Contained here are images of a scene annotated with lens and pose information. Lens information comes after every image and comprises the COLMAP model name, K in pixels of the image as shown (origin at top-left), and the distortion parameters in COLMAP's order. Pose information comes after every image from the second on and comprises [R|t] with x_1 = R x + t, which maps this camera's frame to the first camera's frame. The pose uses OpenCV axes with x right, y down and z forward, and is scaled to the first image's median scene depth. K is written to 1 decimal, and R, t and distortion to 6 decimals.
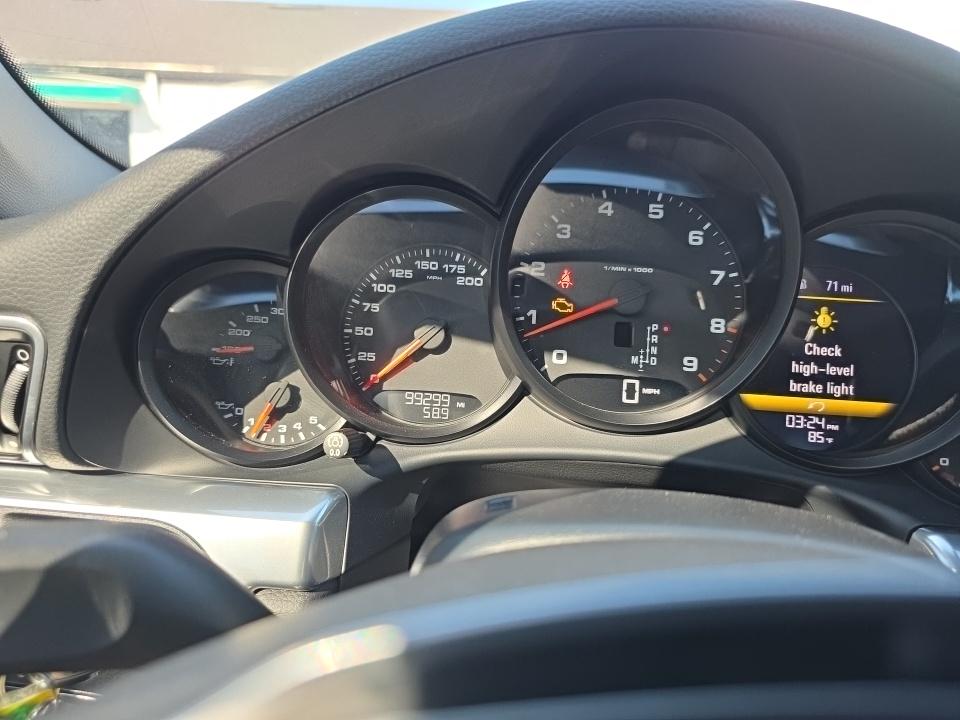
lens RADIAL K [[669.8, 0, 484.9], [0, 669.8, 370.3], [0, 0, 1]] dist [0.030850, -0.038283]
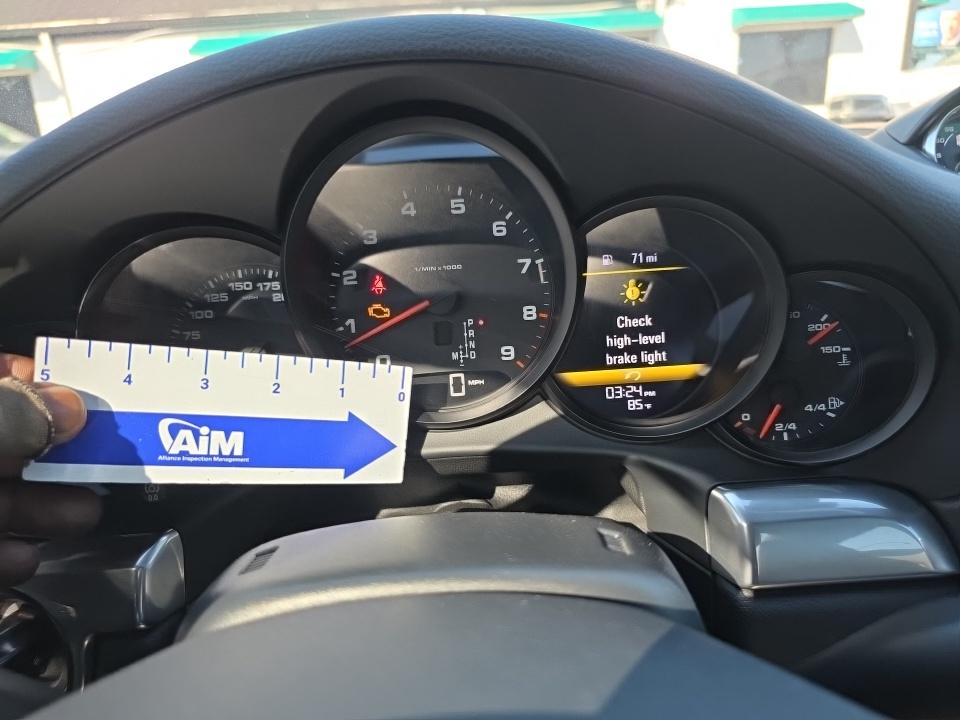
lens RADIAL K [[669.8, 0, 483.5], [0, 669.8, 369.0], [0, 0, 1]] dist [0.030850, -0.038283]
pose [[0.990284, -0.132332, 0.042729, 0.217506], [0.127364, 0.986462, 0.103303, -0.095011], [-0.055821, -0.096857, 0.993732, -0.027265]]
